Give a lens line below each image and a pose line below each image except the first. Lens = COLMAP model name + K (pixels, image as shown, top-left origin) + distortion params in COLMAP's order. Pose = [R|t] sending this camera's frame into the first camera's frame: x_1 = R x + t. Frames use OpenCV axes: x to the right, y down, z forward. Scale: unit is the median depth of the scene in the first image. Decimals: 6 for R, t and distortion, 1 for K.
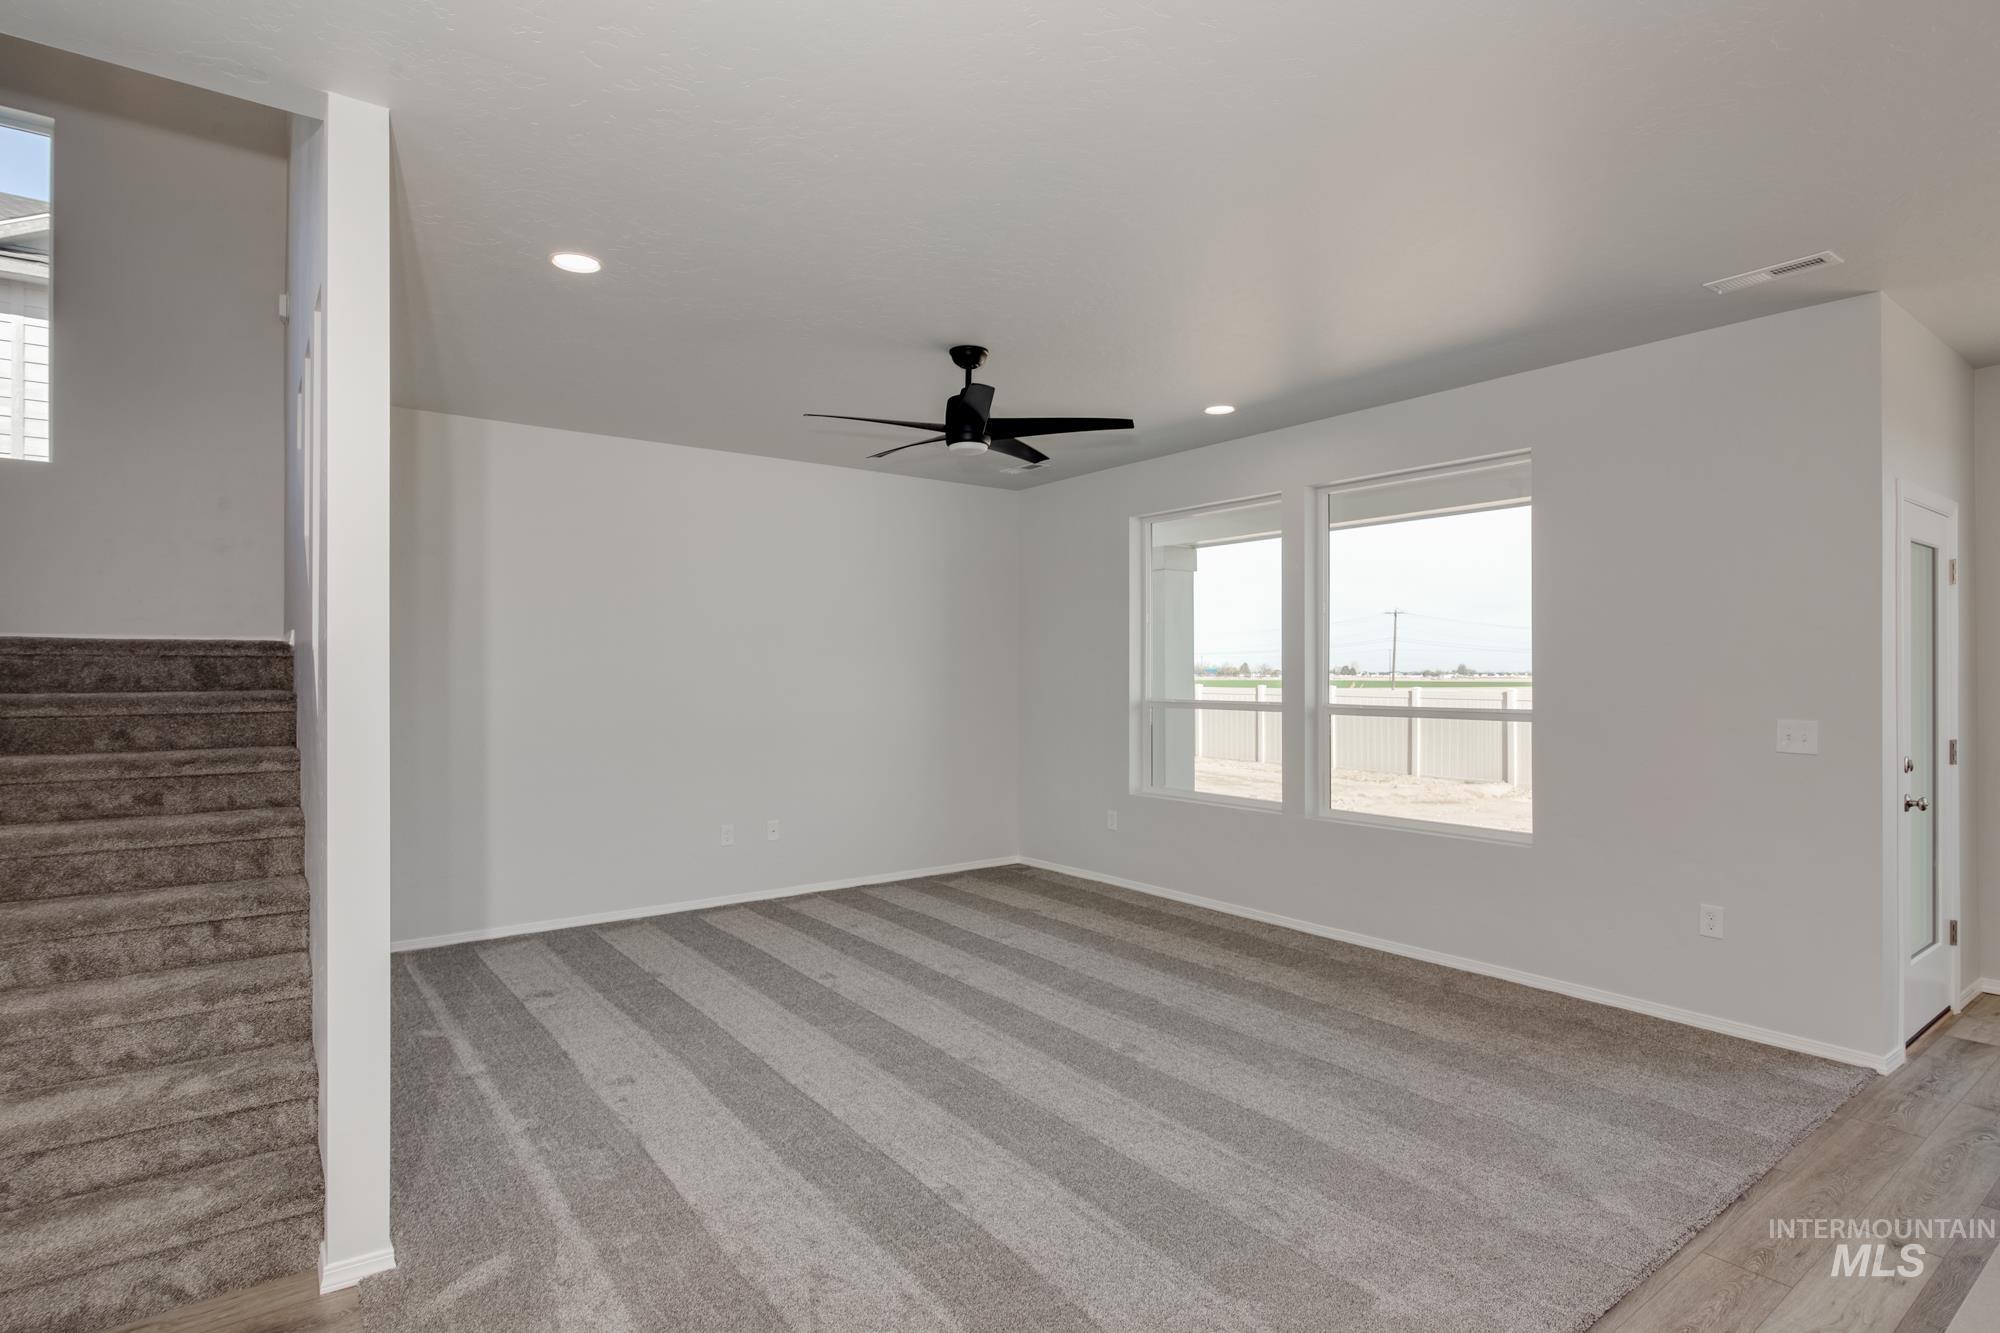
lens RADIAL K [[972.3, 0, 992.0], [0, 972.3, 661.0], [0, 0, 1]] dist [0.002575, -0.004075]
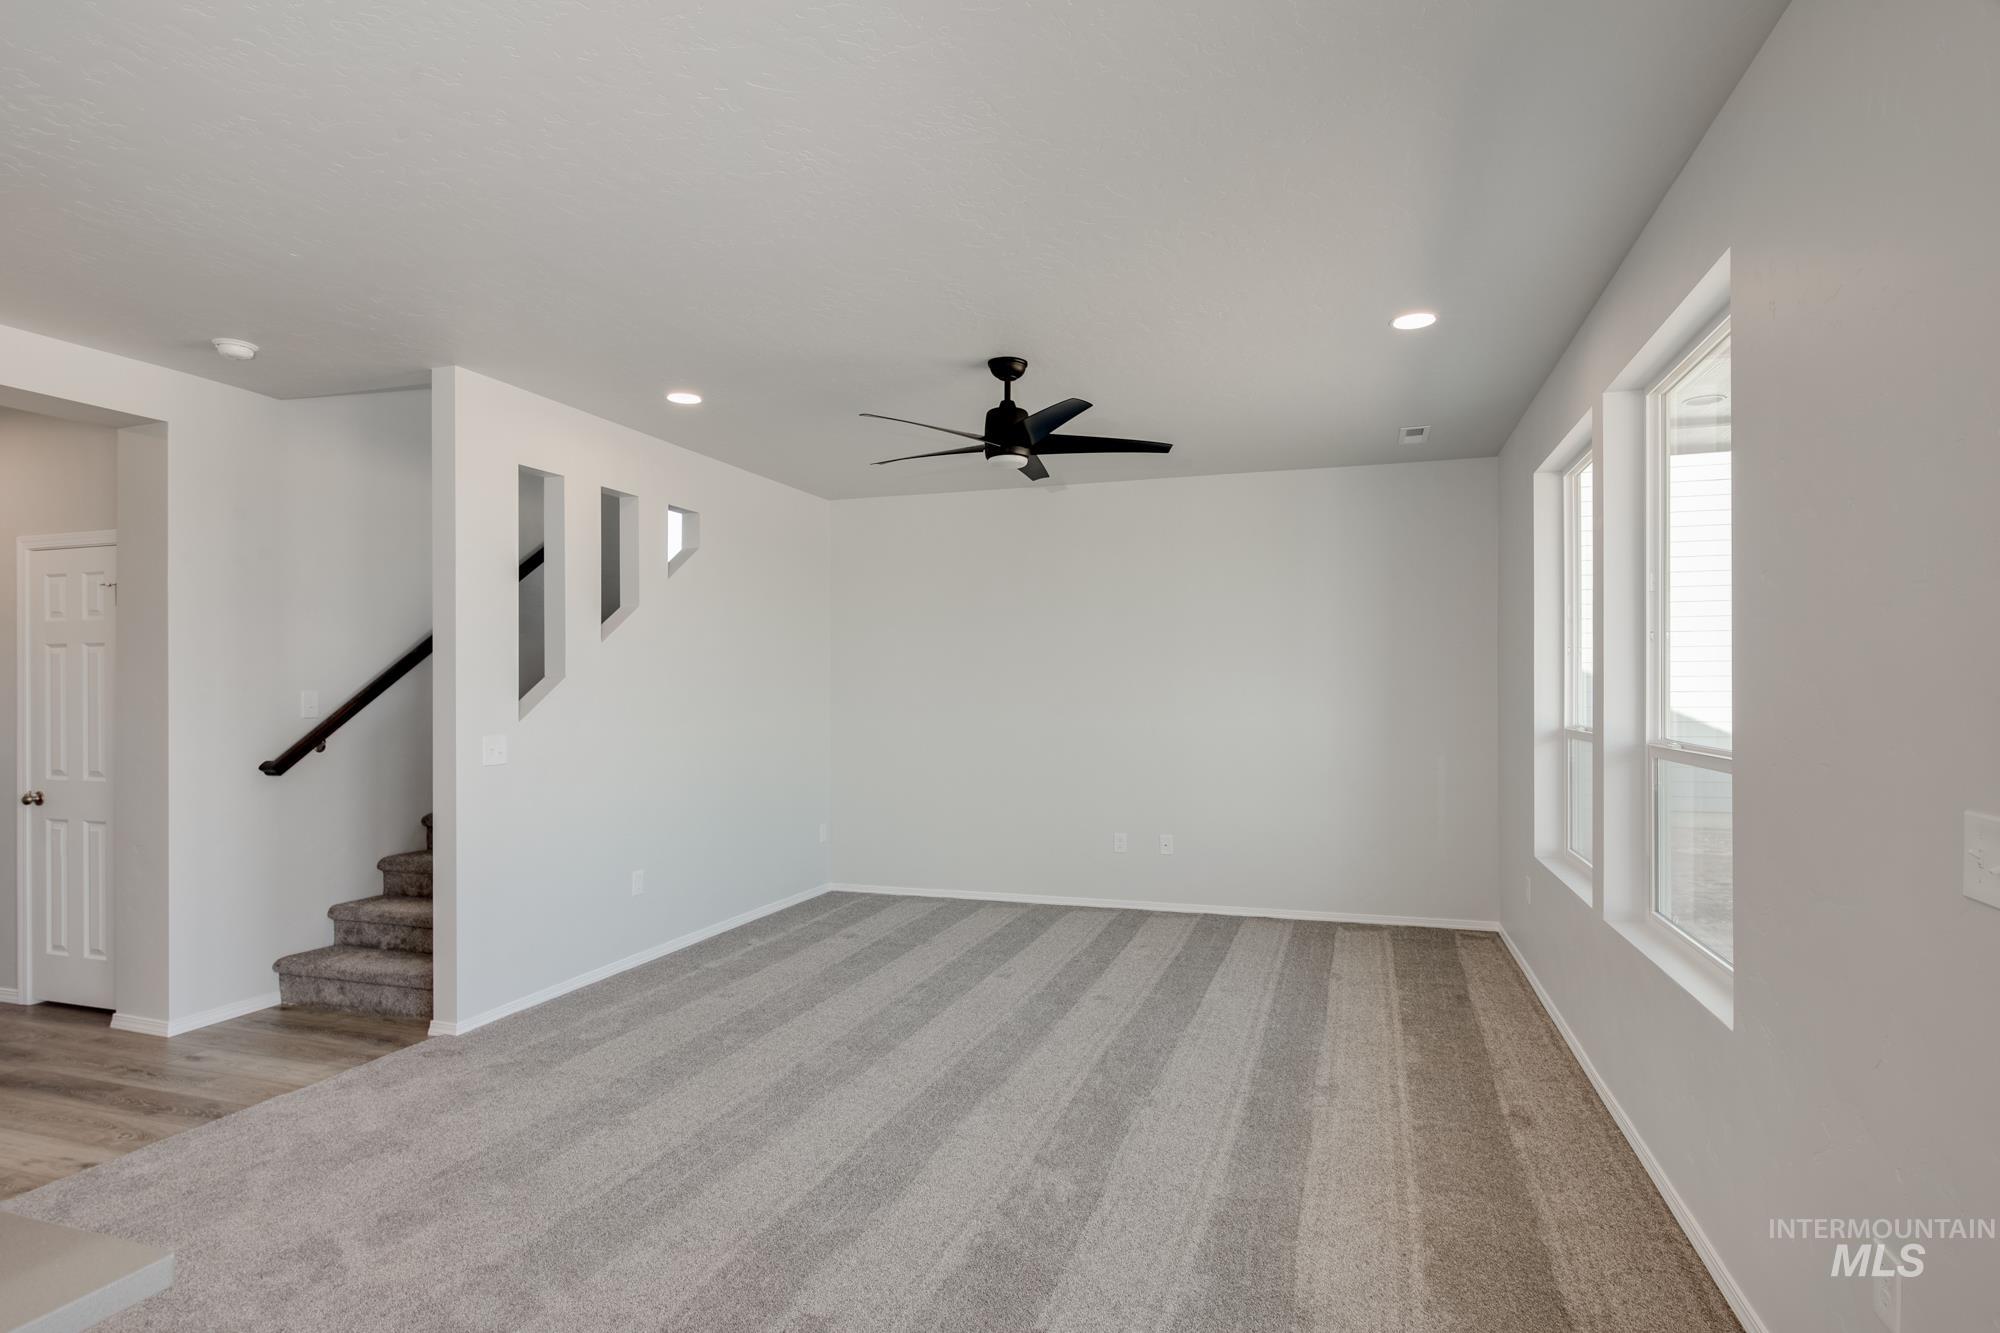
lens RADIAL K [[972.3, 0, 1025.3], [0, 972.3, 690.3], [0, 0, 1]] dist [0.002575, -0.004075]
pose [[0.610376, -0.002179, -0.792109, 0.807735], [0.013557, 0.999878, 0.007696, 0.005489], [0.791996, -0.015436, 0.610331, 0.440780]]
